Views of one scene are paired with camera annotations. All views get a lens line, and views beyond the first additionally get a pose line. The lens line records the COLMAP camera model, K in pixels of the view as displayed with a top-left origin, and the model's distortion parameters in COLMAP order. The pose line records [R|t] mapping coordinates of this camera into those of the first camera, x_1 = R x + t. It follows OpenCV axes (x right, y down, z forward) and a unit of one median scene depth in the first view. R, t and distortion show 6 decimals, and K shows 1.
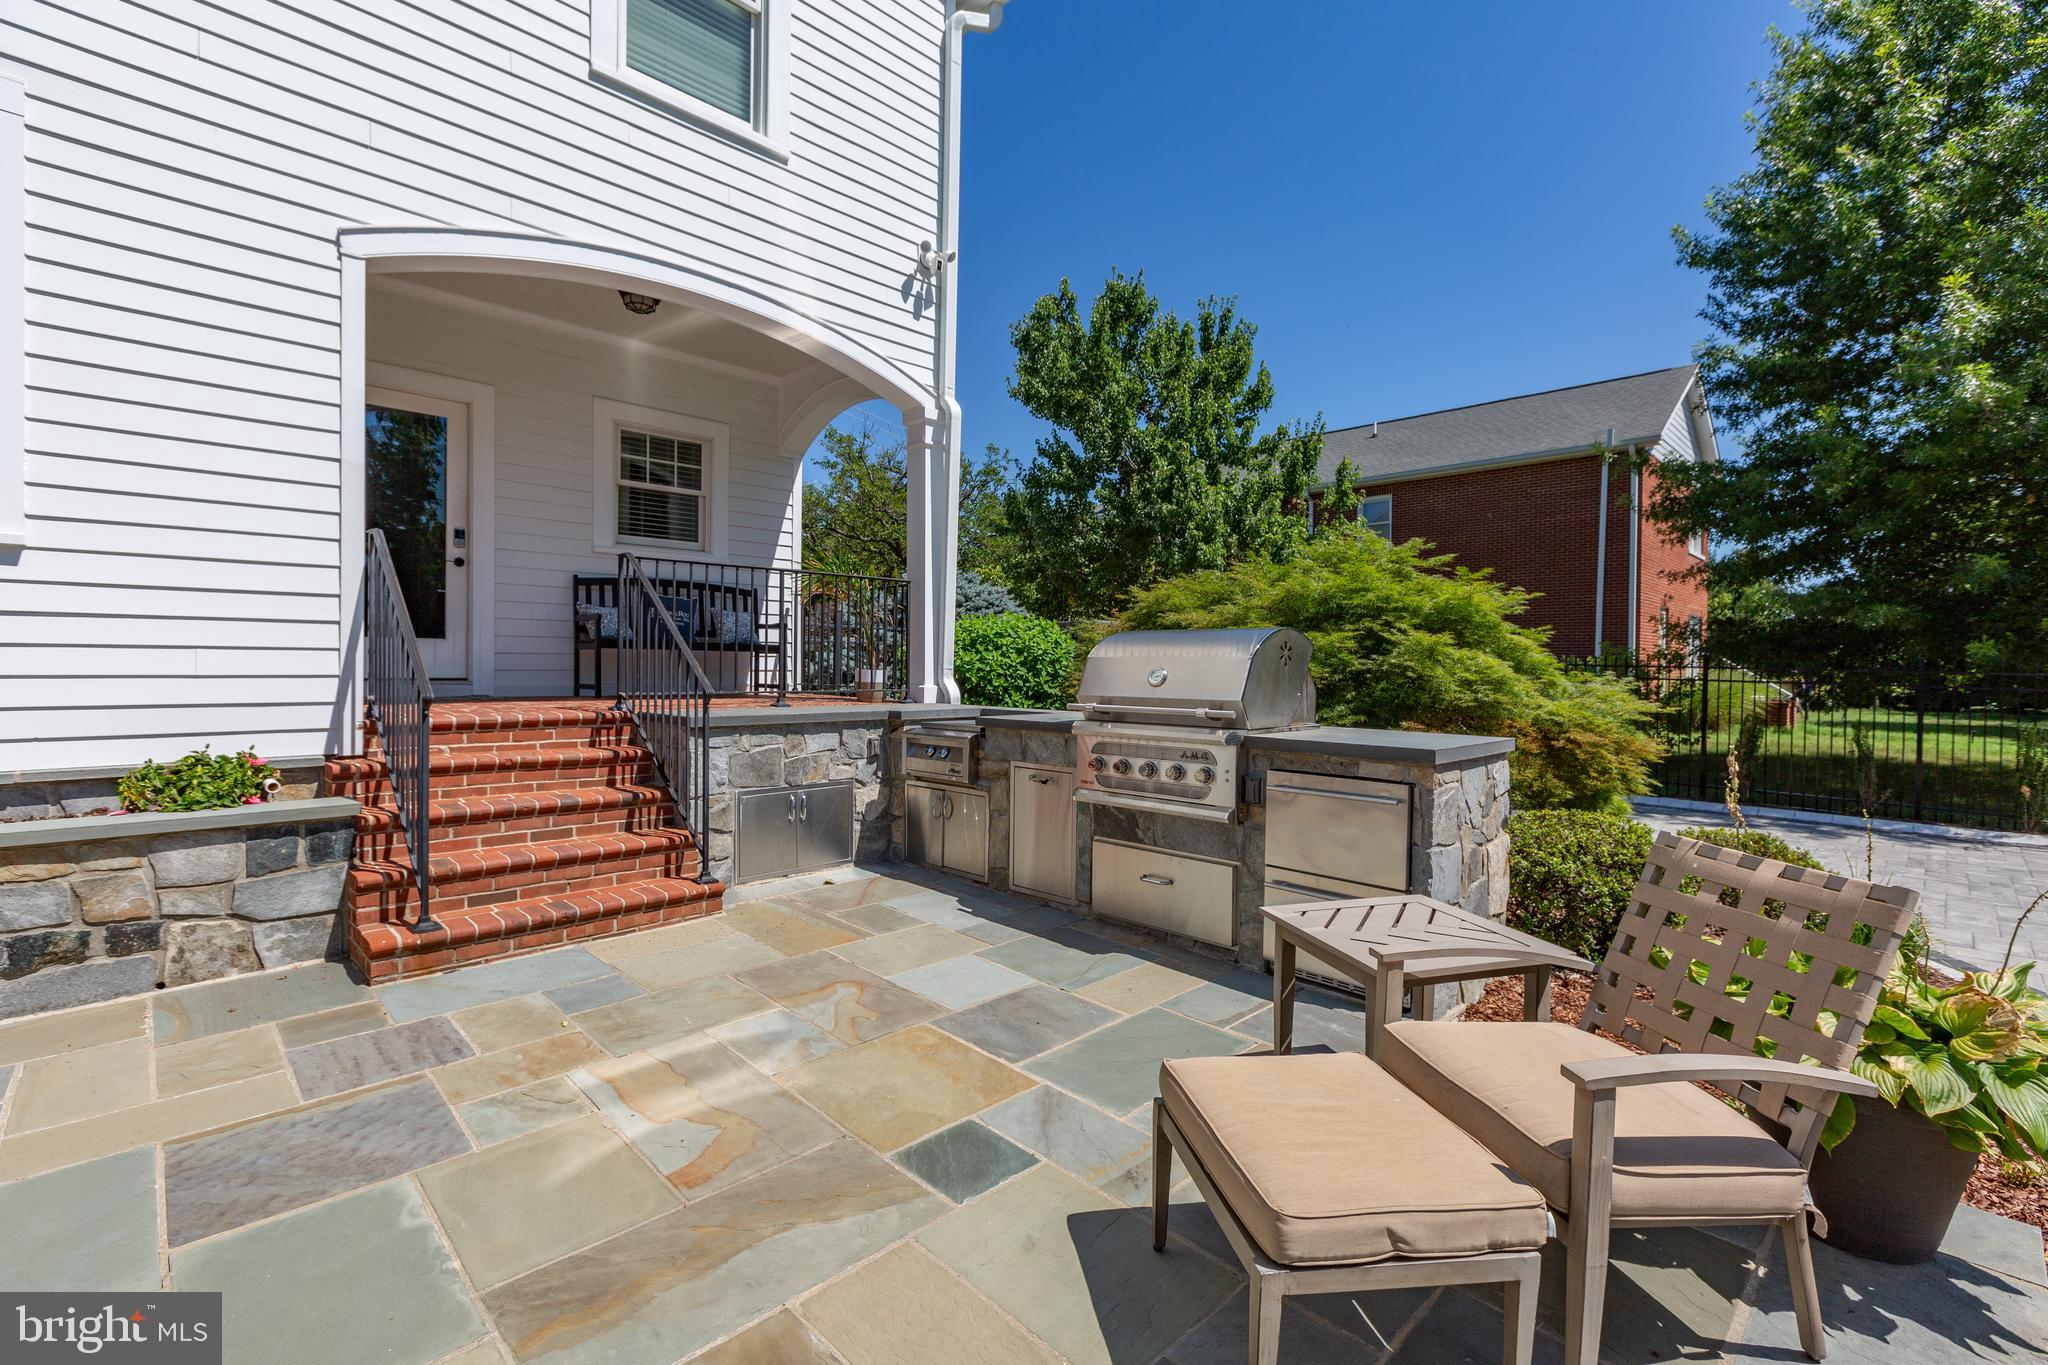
lens RADIAL K [[898.4, 0, 1006.5], [0, 898.4, 650.9], [0, 0, 1]] dist [-0.002422, 0.000604]
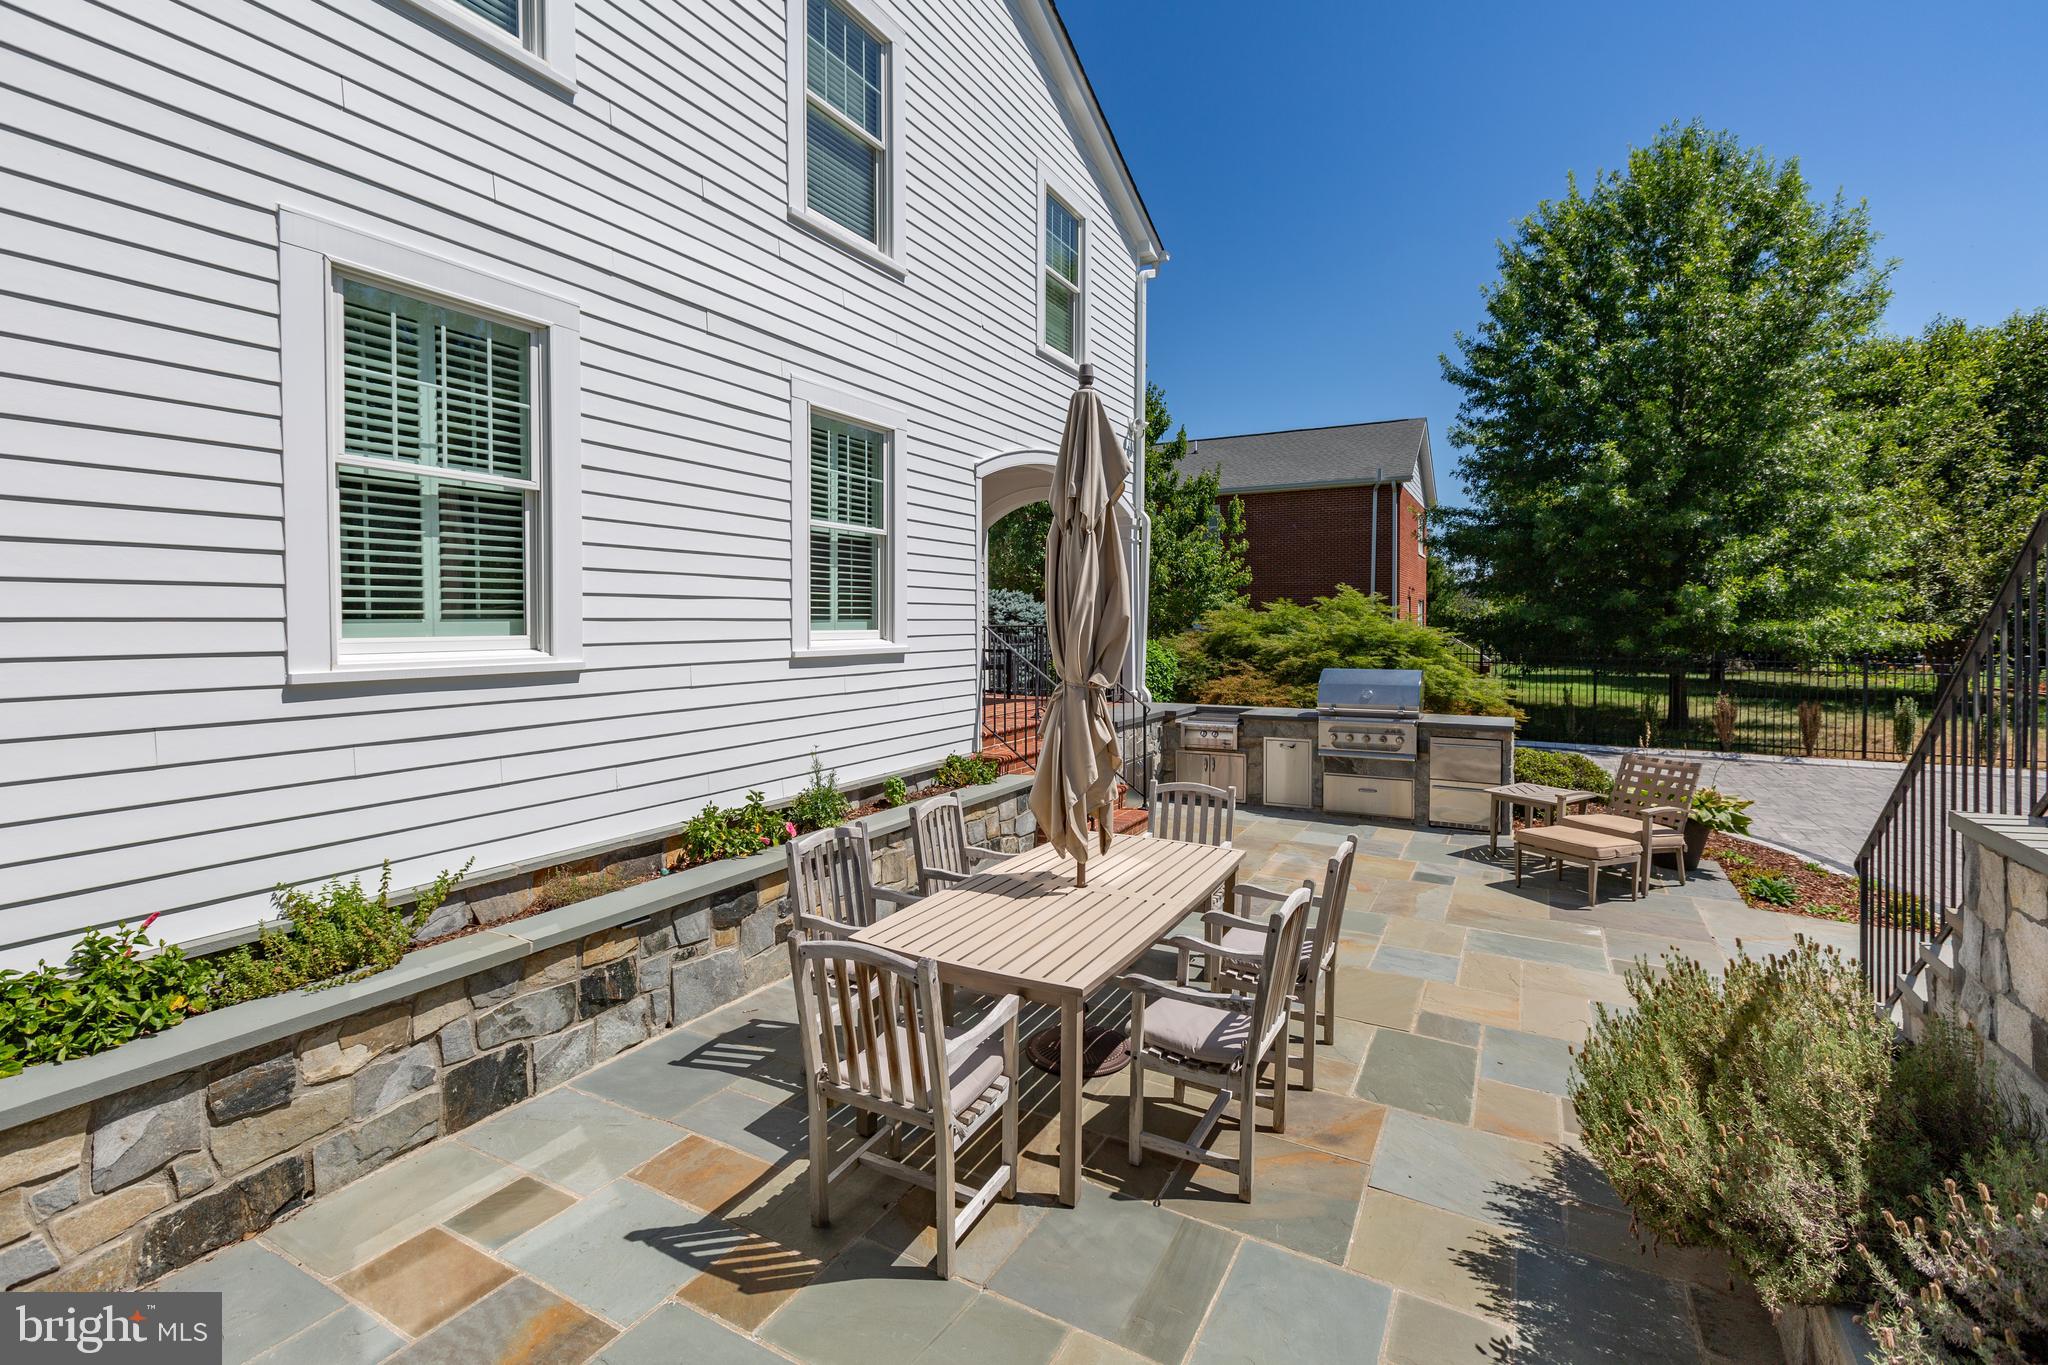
lens RADIAL K [[898.4, 0, 1031.2], [0, 898.4, 616.4], [0, 0, 1]] dist [-0.002422, 0.000604]
pose [[0.956984, -0.009604, 0.289983, -0.874234], [0.008377, 0.999950, 0.005473, -0.126767], [-0.290021, -0.002808, 0.957016, -0.582935]]
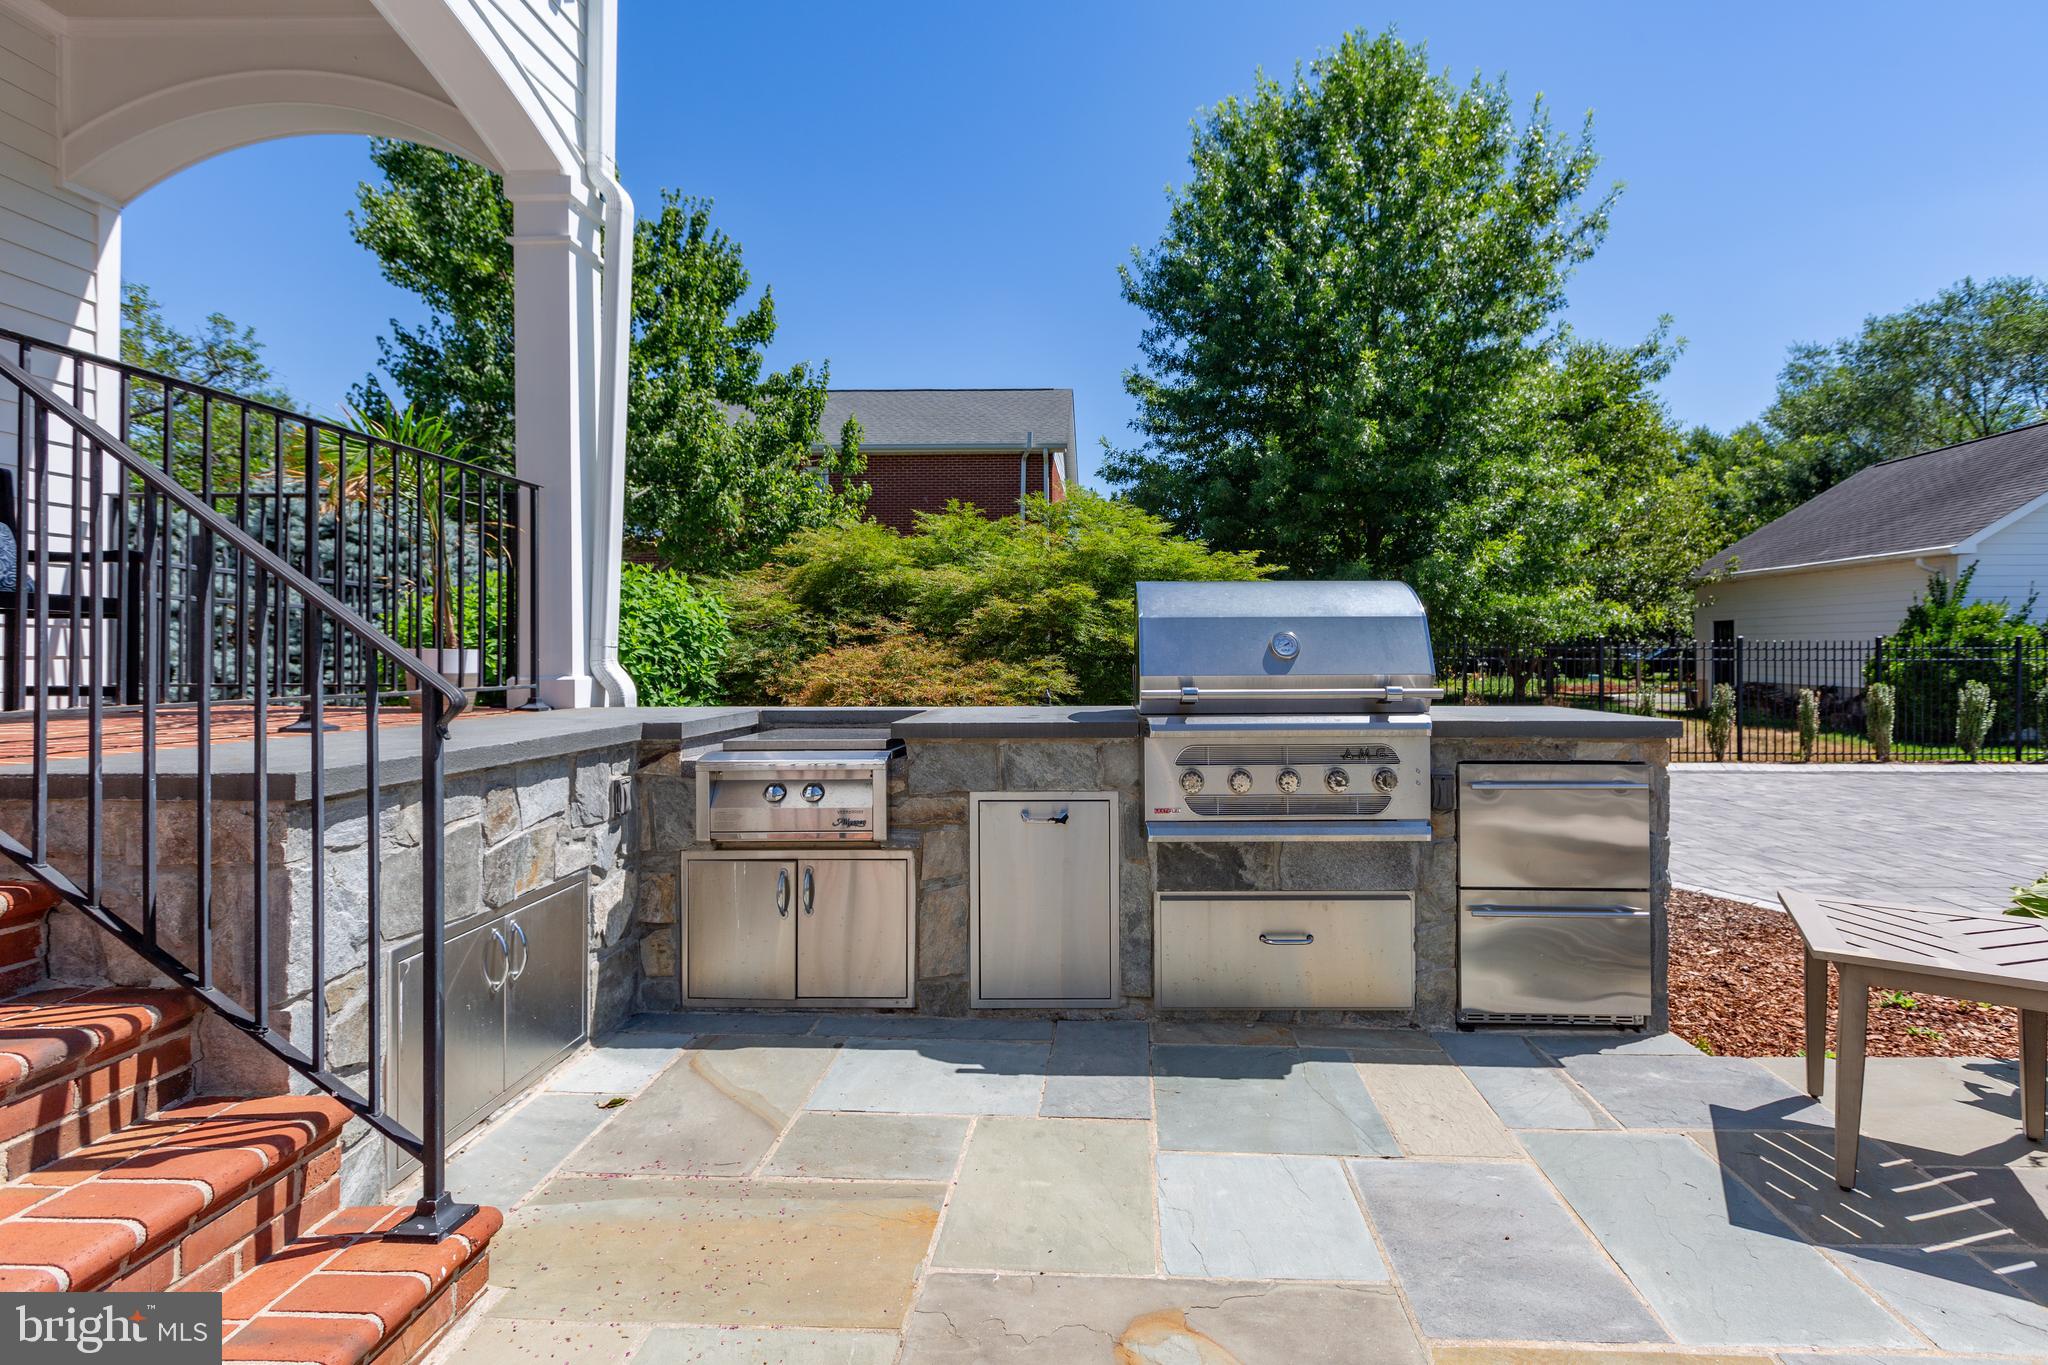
lens RADIAL K [[946.6, 0, 1098.3], [0, 946.6, 634.7], [0, 0, 1]] dist [0.007009, -0.002021]
pose [[0.709639, 0.001448, 0.704564, -0.326856], [0.000042, 0.999998, -0.002098, 0.016281], [-0.704565, 0.001519, 0.709638, 0.424792]]
